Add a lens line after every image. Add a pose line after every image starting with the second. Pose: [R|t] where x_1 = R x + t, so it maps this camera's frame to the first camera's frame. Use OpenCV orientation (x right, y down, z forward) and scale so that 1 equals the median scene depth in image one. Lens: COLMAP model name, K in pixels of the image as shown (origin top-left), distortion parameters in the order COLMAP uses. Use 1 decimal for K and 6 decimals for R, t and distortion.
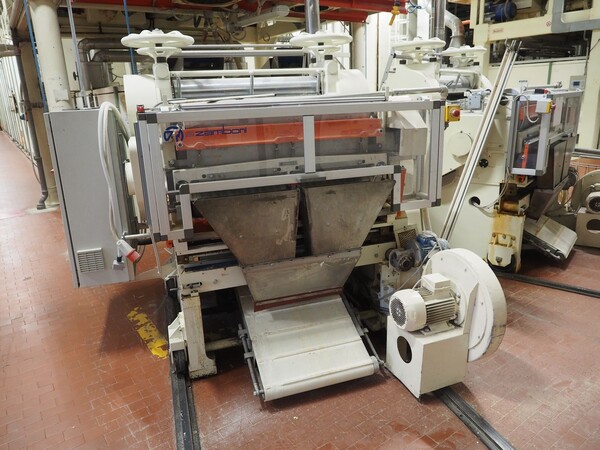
lens RADIAL K [[441.6, 0, 297.6], [0, 441.6, 225.1], [0, 0, 1]] dist [-0.009119, -0.005380]
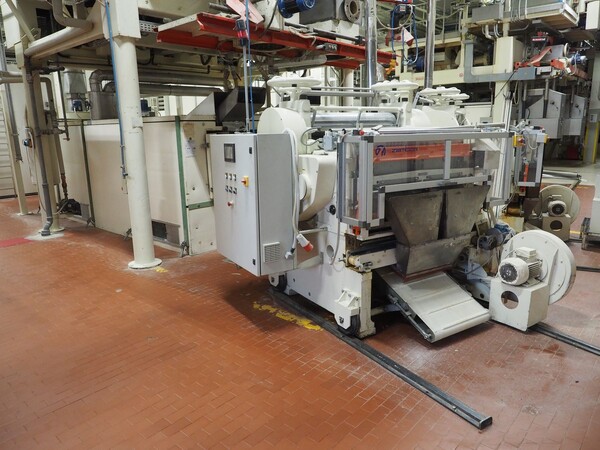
lens RADIAL K [[441.6, 0, 299.0], [0, 441.6, 227.2], [0, 0, 1]] dist [-0.009119, -0.005380]
pose [[0.971608, -0.030911, 0.234570, -0.708239], [0.047277, 0.996799, -0.064468, 0.096363], [-0.231827, 0.073728, 0.969959, -0.244415]]
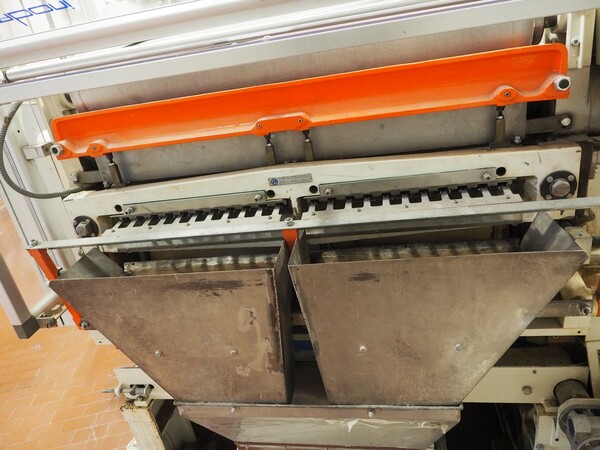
lens RADIAL K [[441.6, 0, 290.5], [0, 441.6, 248.6], [0, 0, 1]] dist [-0.009119, -0.005380]
pose [[0.873336, 0.120184, -0.472059, 0.175655], [-0.009047, 0.972920, 0.230964, -0.166302], [0.487034, -0.197438, 0.850774, 0.610457]]
